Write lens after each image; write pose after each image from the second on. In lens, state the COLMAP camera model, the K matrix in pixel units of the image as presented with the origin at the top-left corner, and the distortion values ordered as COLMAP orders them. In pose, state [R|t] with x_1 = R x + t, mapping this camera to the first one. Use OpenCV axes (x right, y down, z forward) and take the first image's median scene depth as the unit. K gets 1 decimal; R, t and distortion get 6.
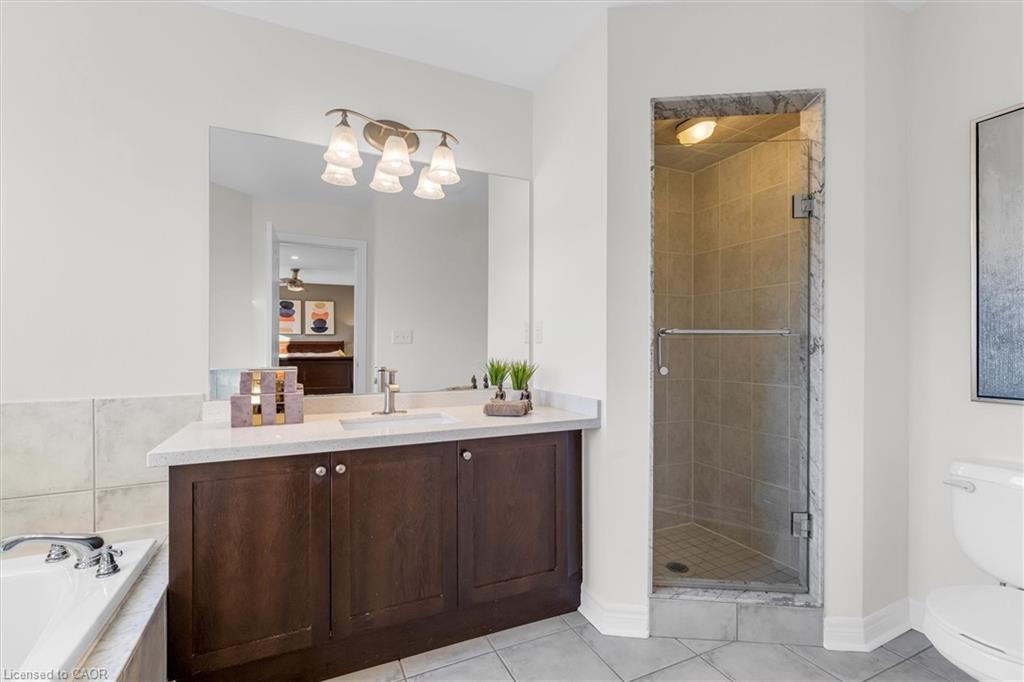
lens RADIAL K [[449.4, 0, 506.2], [0, 449.4, 344.8], [0, 0, 1]] dist [0.000611, 0.000037]
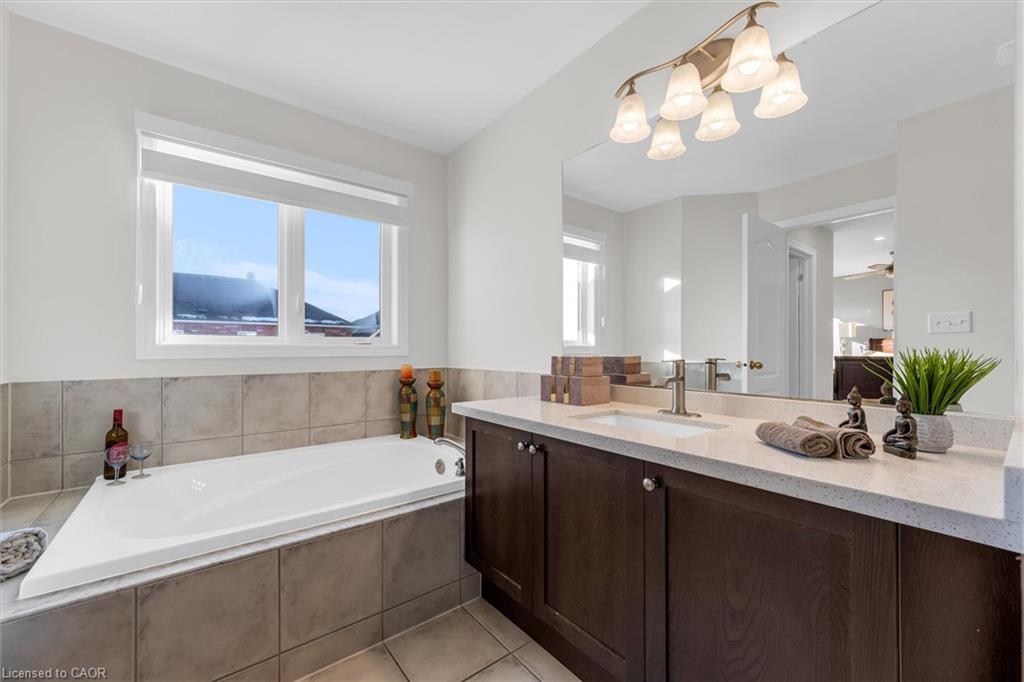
lens RADIAL K [[404.3, 0, 511.2], [0, 404.3, 345.0], [0, 0, 1]] dist [0.000015, -0.000234]
pose [[0.230587, -0.010451, -0.972996, 0.387053], [0.004338, 0.999943, -0.009713, 0.036000], [0.973042, -0.001981, 0.230619, 0.558611]]
